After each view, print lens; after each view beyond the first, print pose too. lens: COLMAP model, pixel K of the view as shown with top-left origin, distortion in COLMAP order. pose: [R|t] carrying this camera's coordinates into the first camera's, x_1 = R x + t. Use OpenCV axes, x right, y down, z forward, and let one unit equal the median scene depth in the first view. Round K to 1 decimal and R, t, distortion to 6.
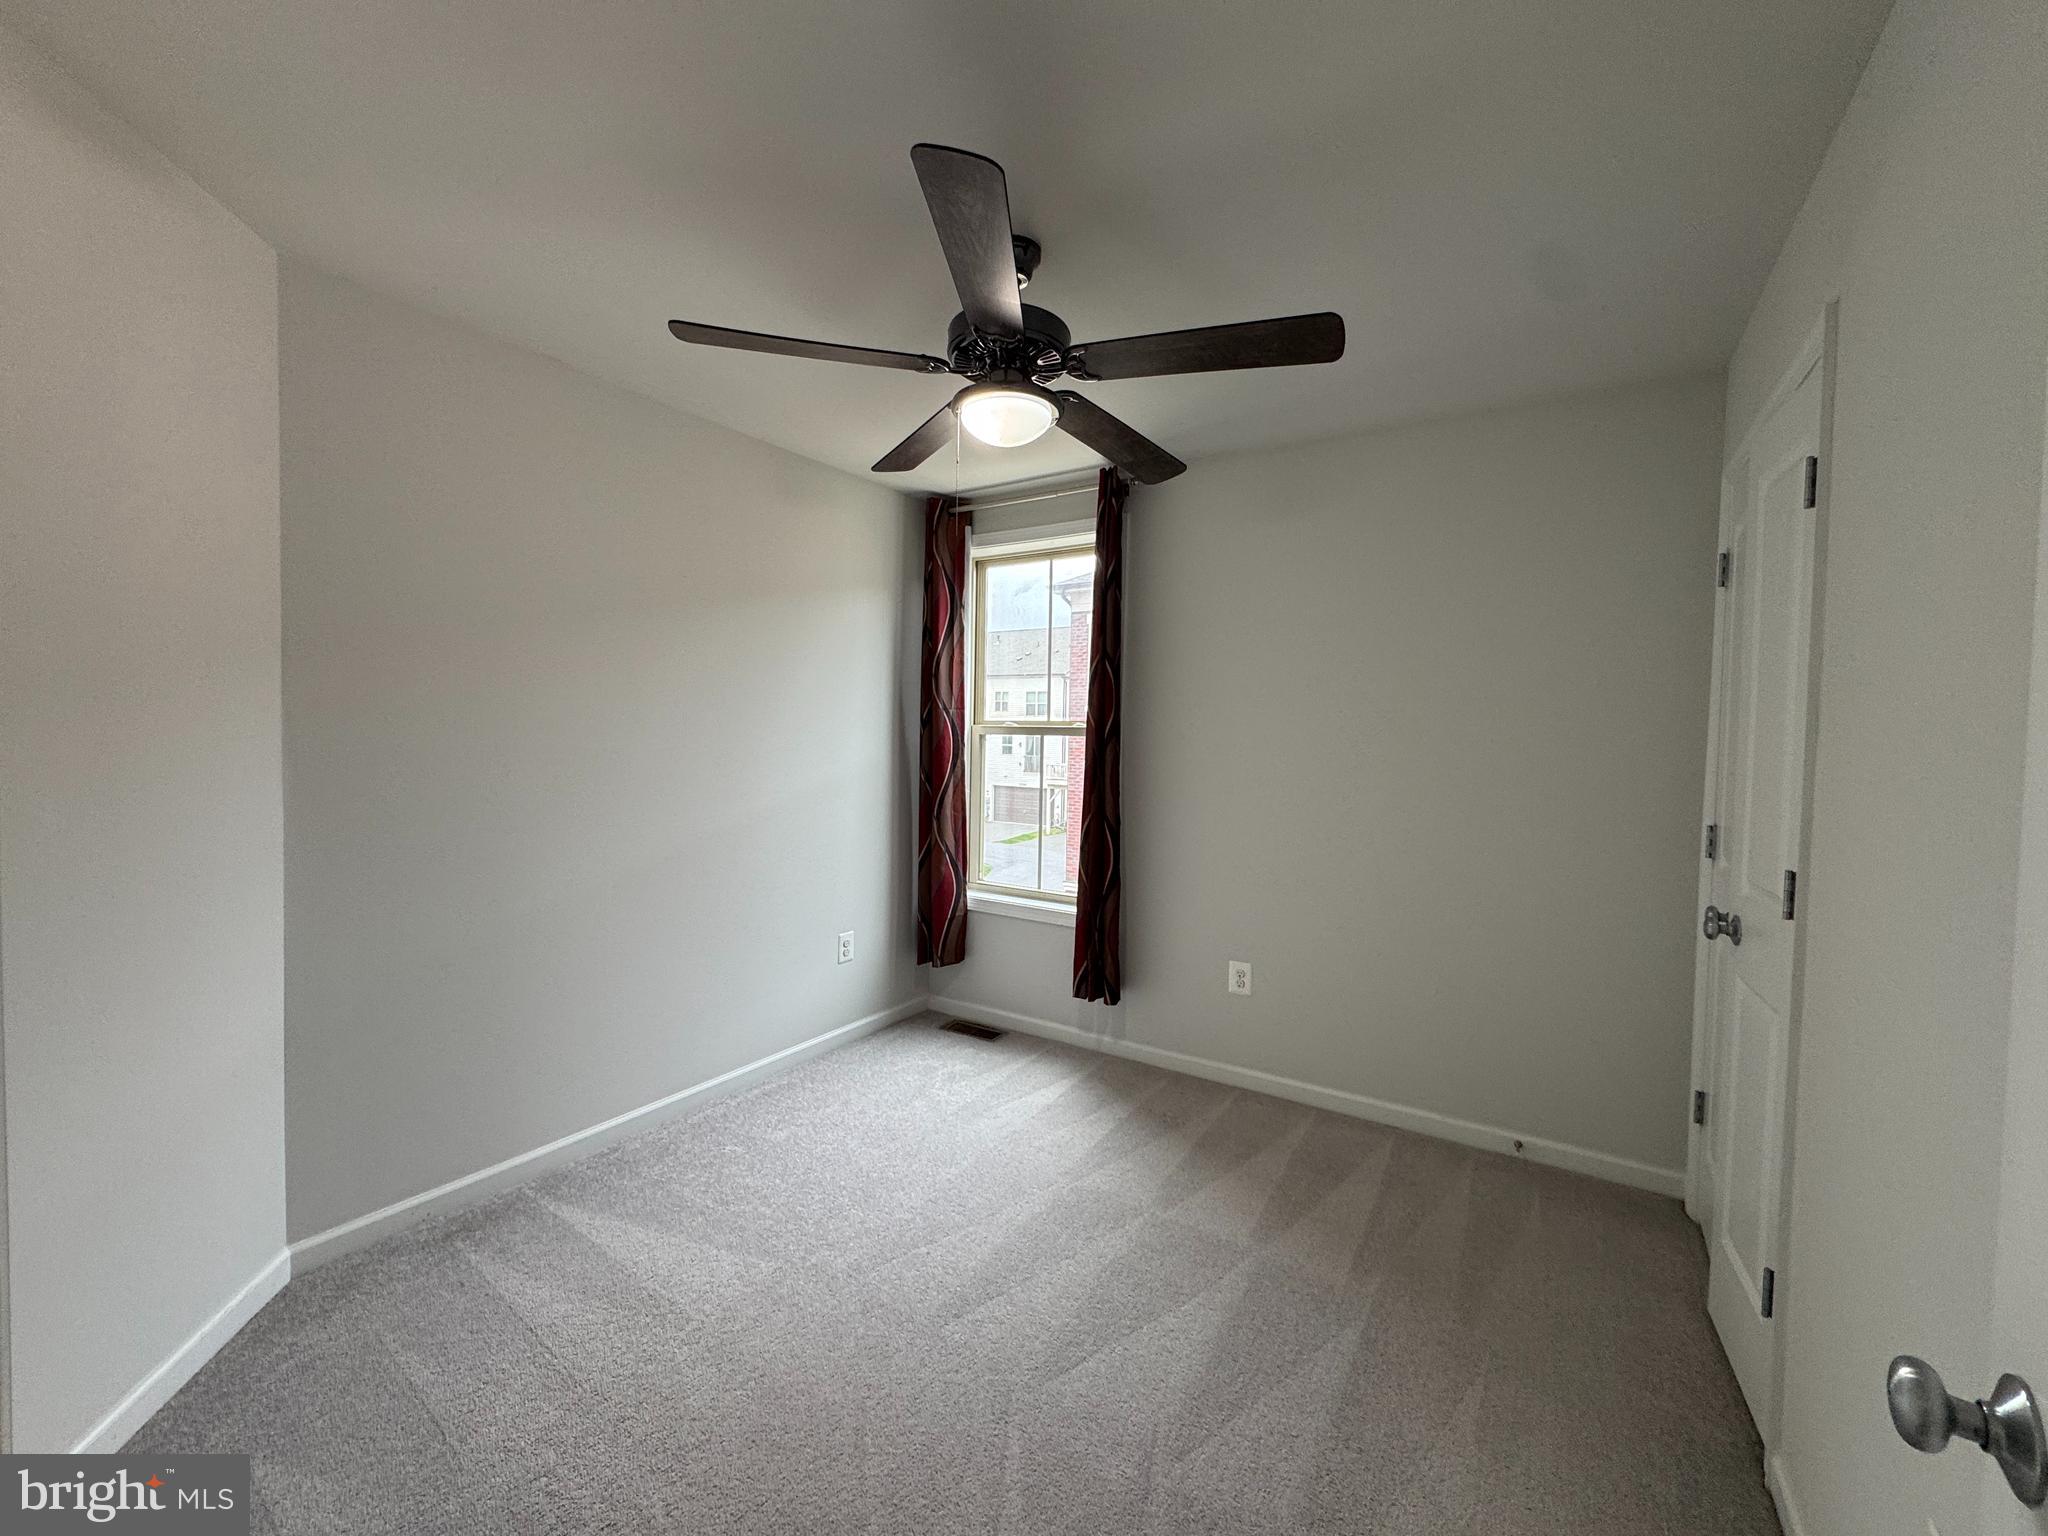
lens RADIAL K [[825.6, 0, 1024.3], [0, 825.6, 754.4], [0, 0, 1]] dist [-0.004183, 0.000491]
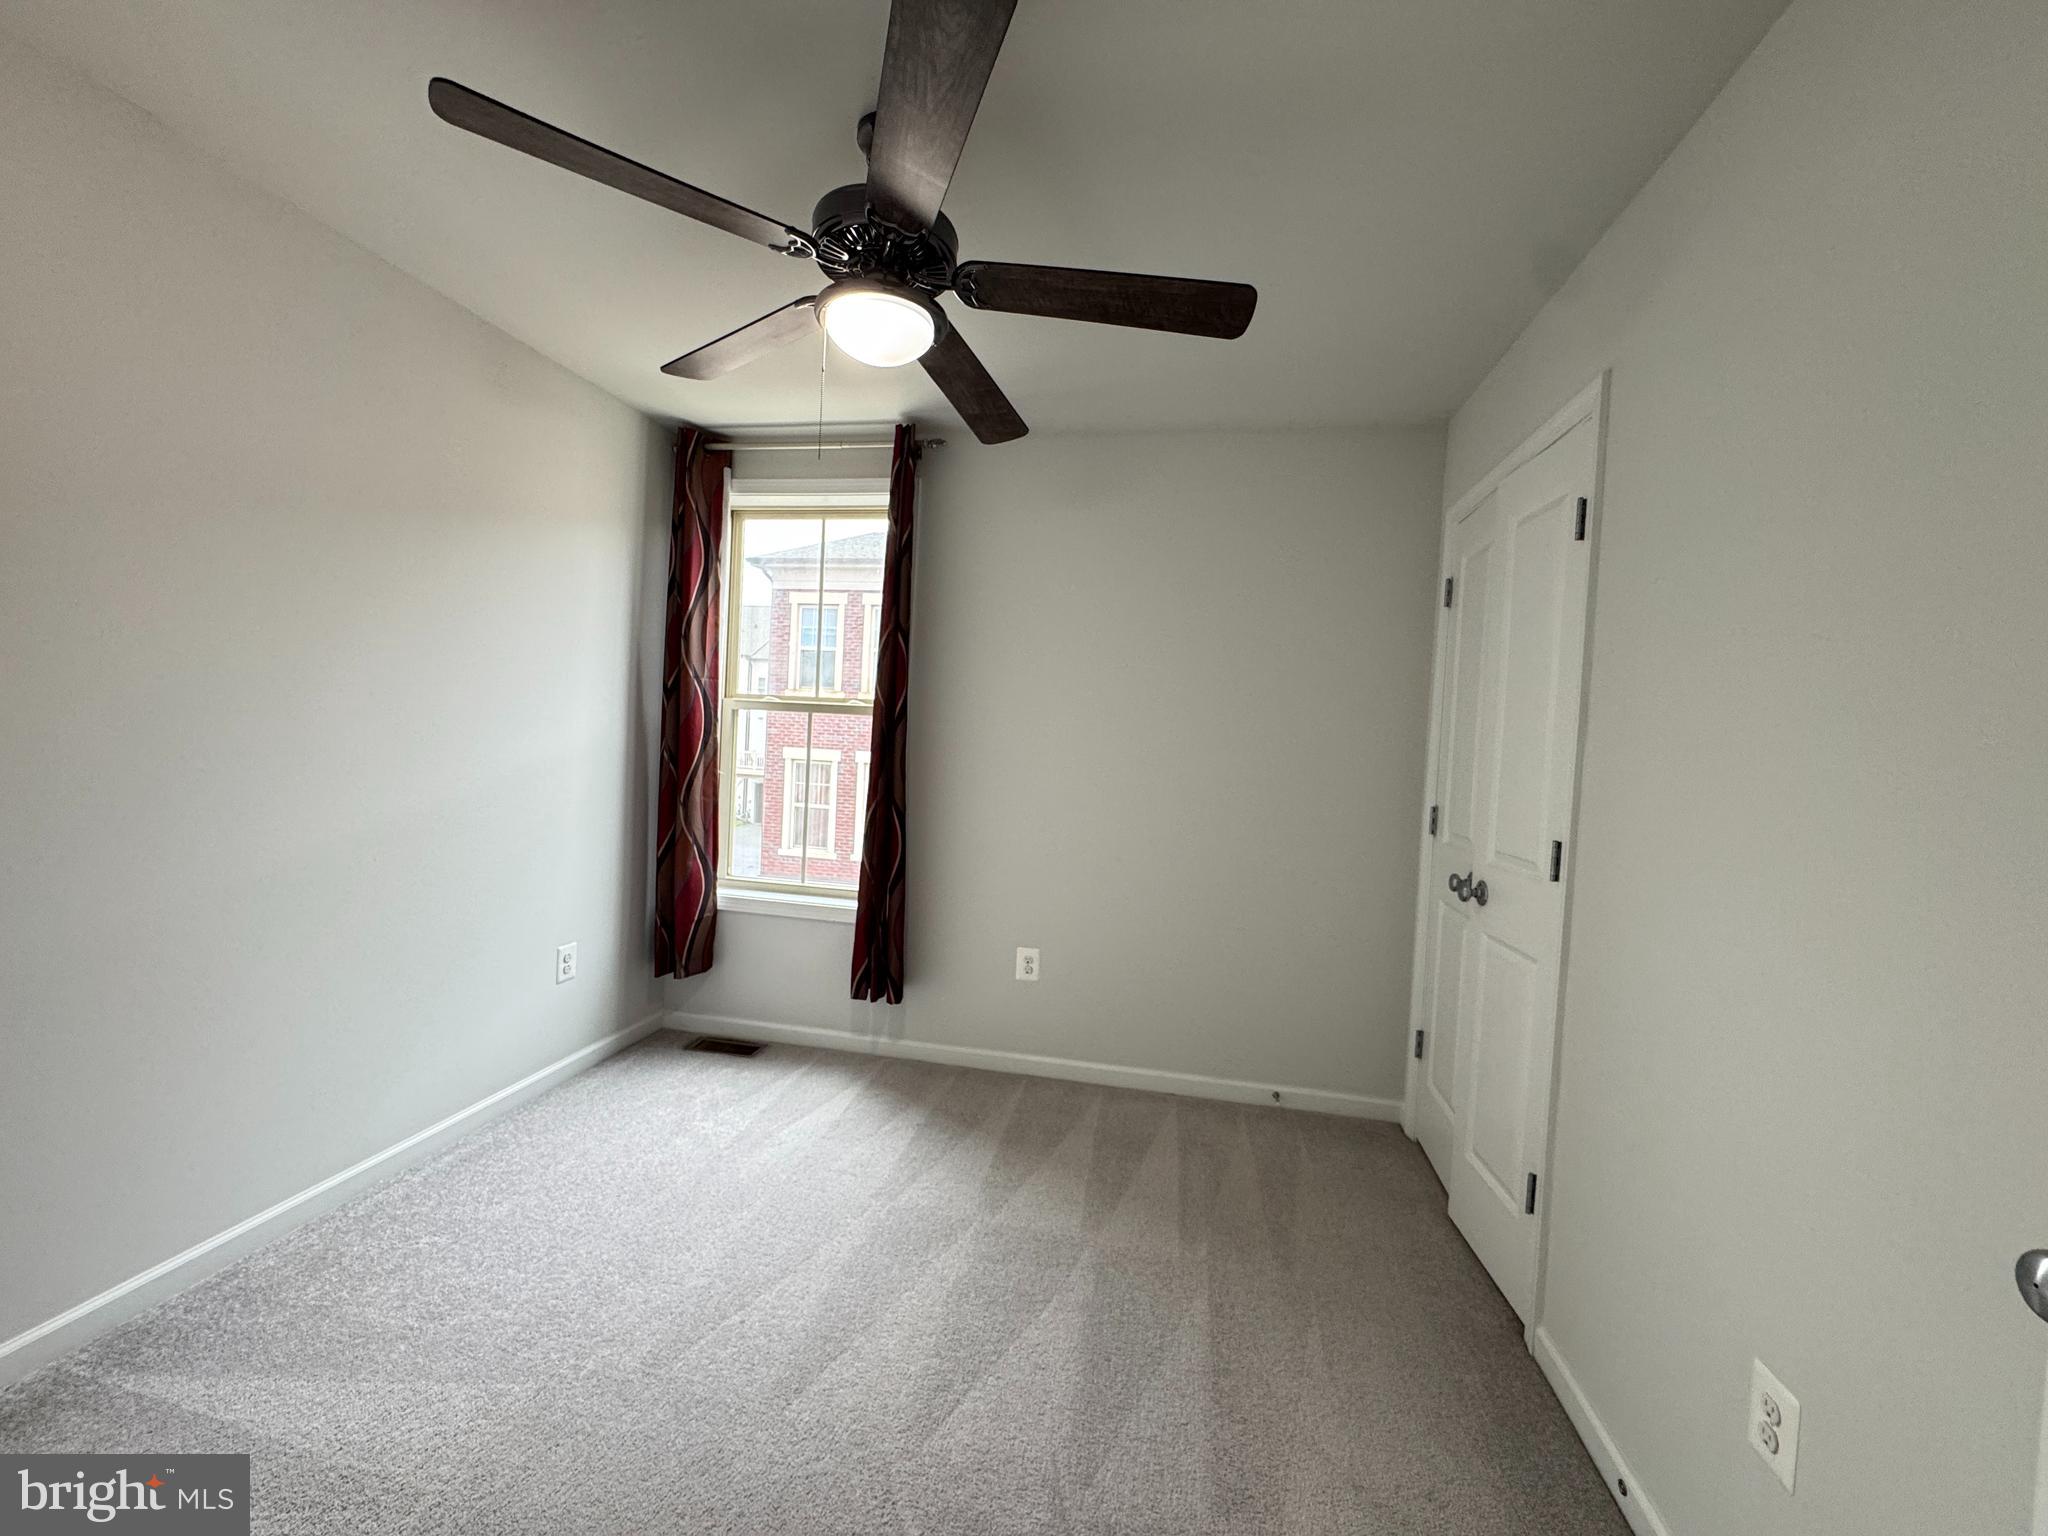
lens RADIAL K [[825.6, 0, 1024.2], [0, 825.6, 758.7], [0, 0, 1]] dist [-0.004183, 0.000491]
pose [[0.925831, 0.018219, 0.377498, -0.146227], [-0.024526, 0.999628, 0.011909, 0.015059], [-0.377141, -0.020284, 0.925934, 0.108373]]
